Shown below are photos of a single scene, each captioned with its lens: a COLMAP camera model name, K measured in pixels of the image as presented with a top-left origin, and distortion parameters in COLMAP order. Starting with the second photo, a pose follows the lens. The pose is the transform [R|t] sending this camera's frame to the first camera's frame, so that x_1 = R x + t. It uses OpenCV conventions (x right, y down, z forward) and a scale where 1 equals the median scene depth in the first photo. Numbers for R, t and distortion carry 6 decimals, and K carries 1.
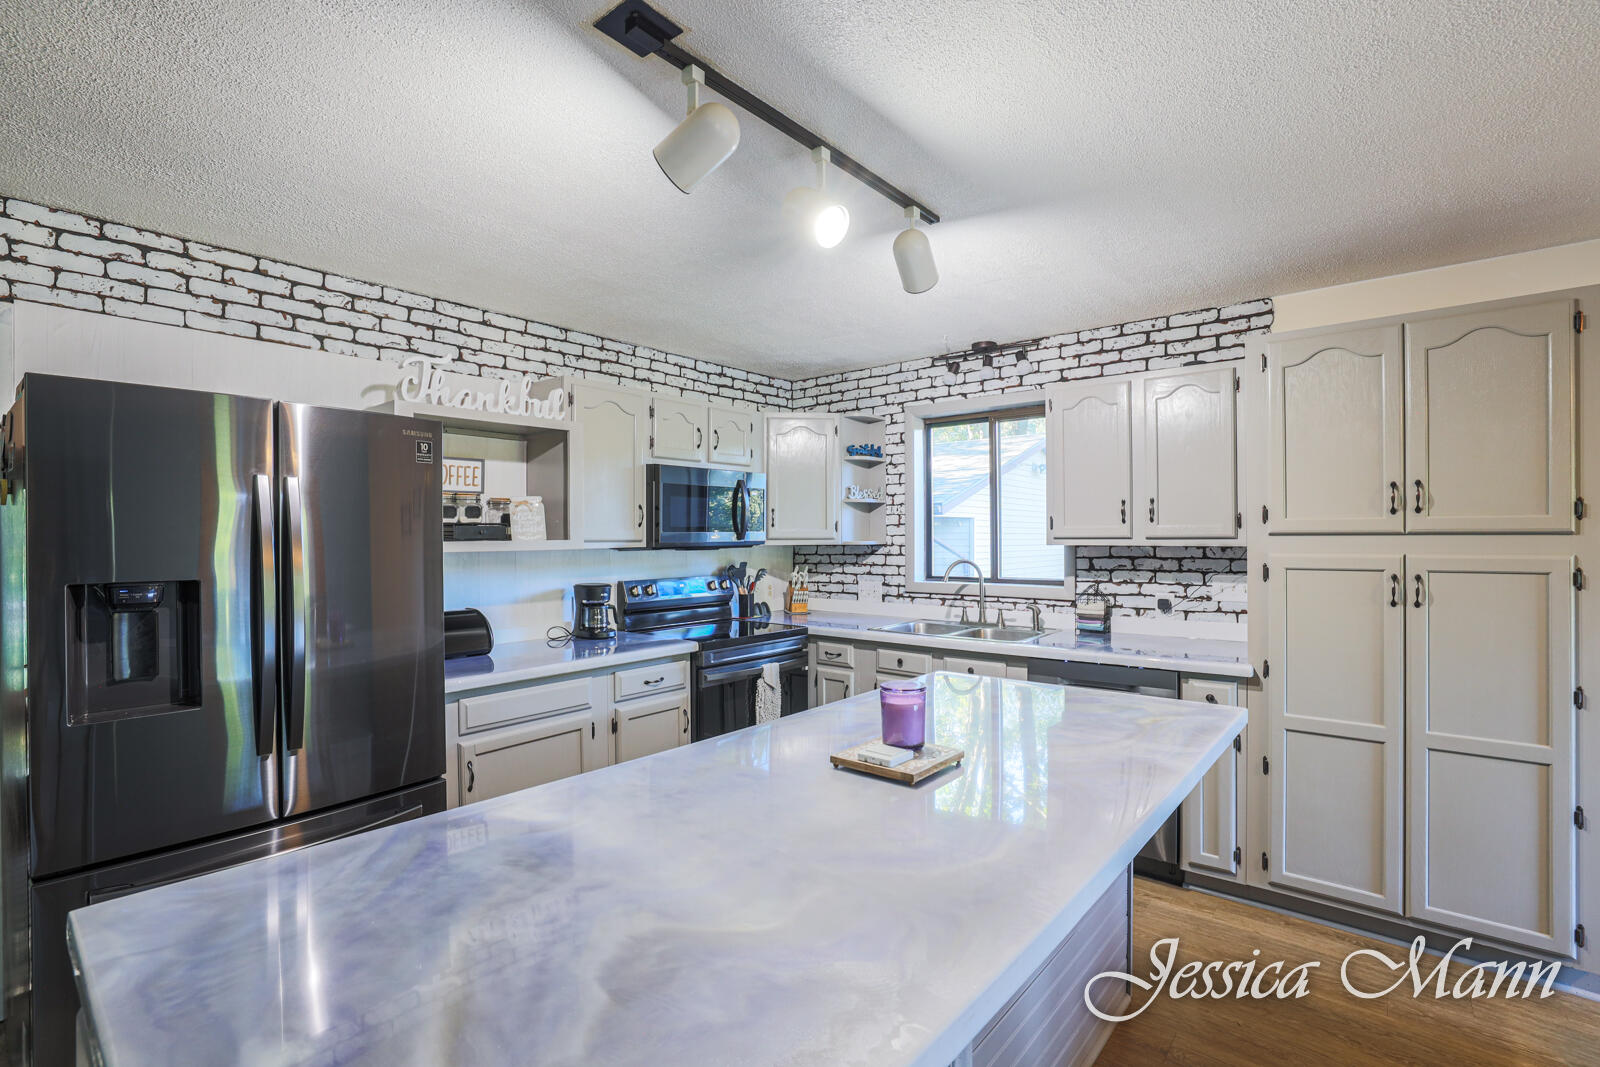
lens RADIAL K [[732.2, 0, 796.1], [0, 732.2, 532.7], [0, 0, 1]] dist [-0.048019, 0.015891]
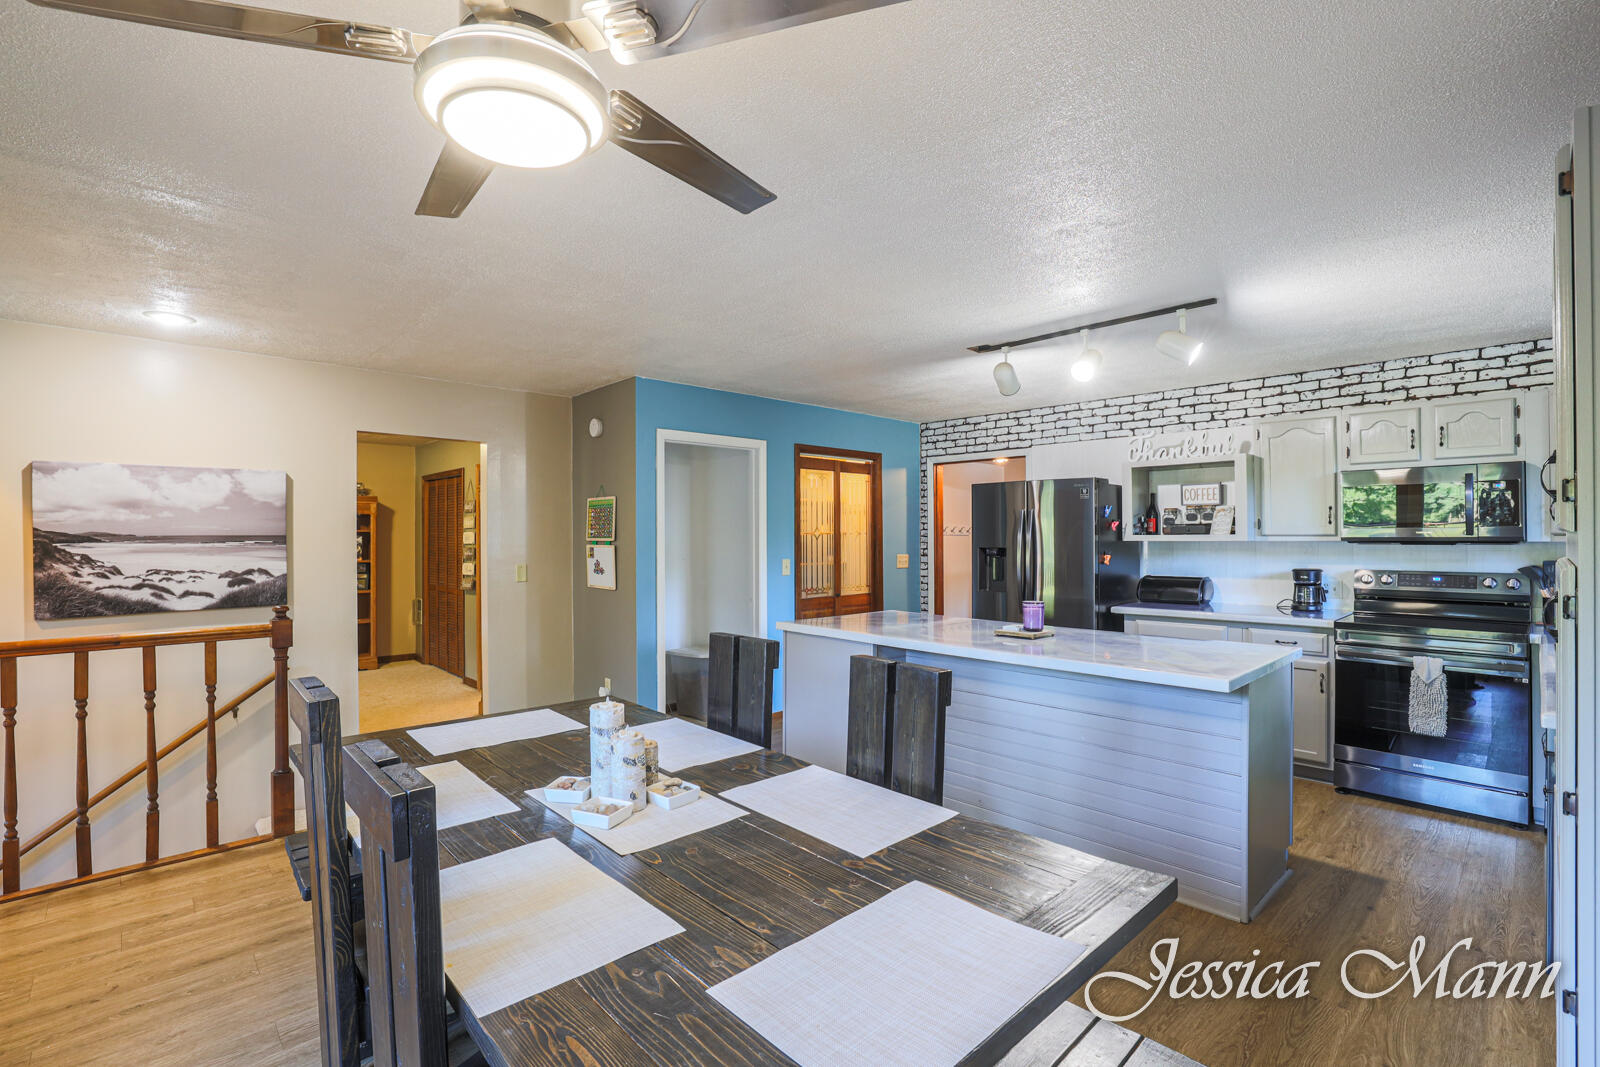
lens RADIAL K [[732.2, 0, 796.1], [0, 732.2, 532.7], [0, 0, 1]] dist [-0.048019, 0.015891]
pose [[-0.126776, 0.005324, -0.991917, 1.251927], [0.009646, 0.999945, 0.004135, -0.008557], [0.991884, -0.009044, -0.126821, 0.304876]]
